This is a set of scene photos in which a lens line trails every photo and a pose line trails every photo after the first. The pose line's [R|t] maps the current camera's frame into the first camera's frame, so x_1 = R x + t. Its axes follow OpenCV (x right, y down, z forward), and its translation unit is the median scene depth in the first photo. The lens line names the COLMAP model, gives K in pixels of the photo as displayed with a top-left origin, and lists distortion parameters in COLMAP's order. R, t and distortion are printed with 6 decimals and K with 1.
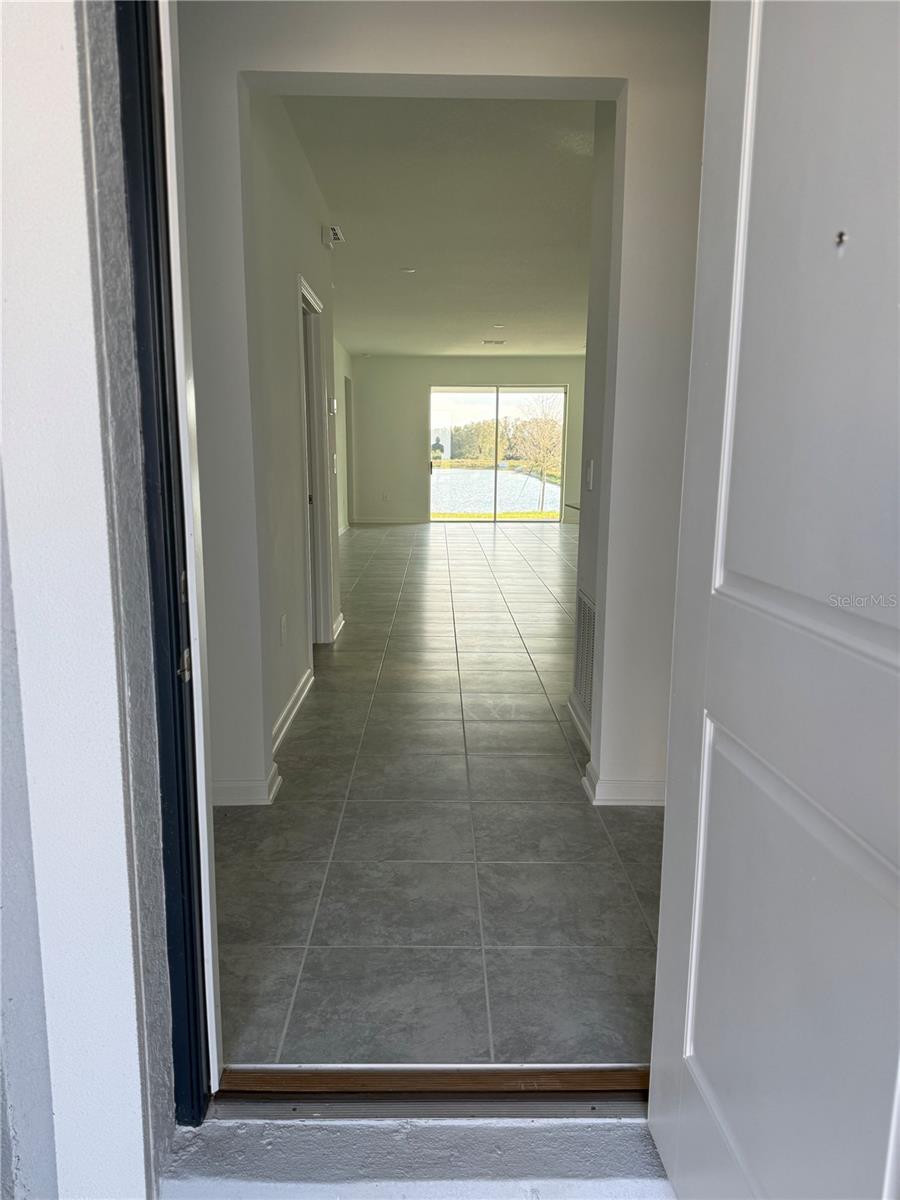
lens RADIAL K [[860.1, 0, 443.8], [0, 860.1, 604.1], [0, 0, 1]] dist [0.052356, -0.056527]
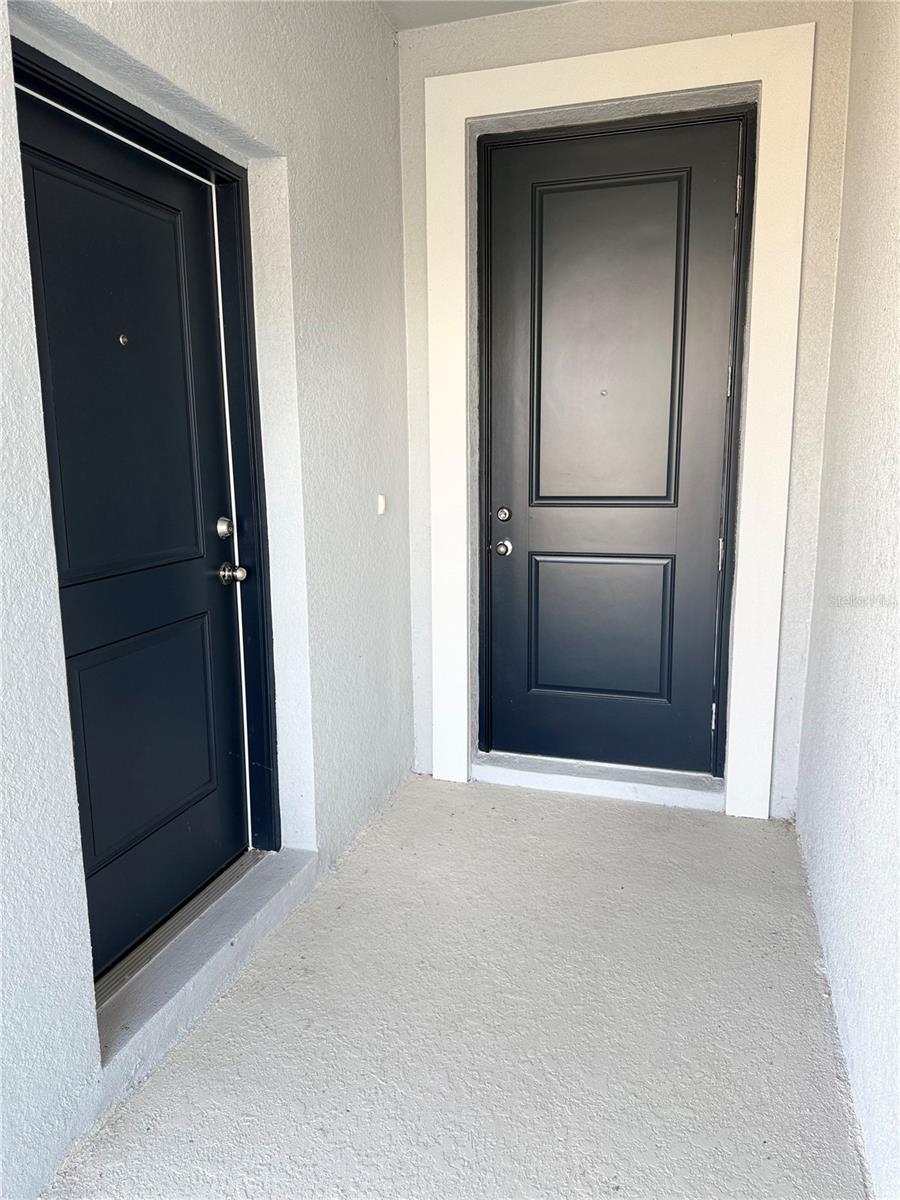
lens RADIAL K [[860.1, 0, 450.1], [0, 860.1, 600.3], [0, 0, 1]] dist [0.052356, -0.056527]
pose [[0.949927, 0.040871, -0.309787, 0.356774], [-0.041174, 0.999136, 0.005562, 0.225332], [0.309747, 0.007472, 0.950790, -1.373714]]
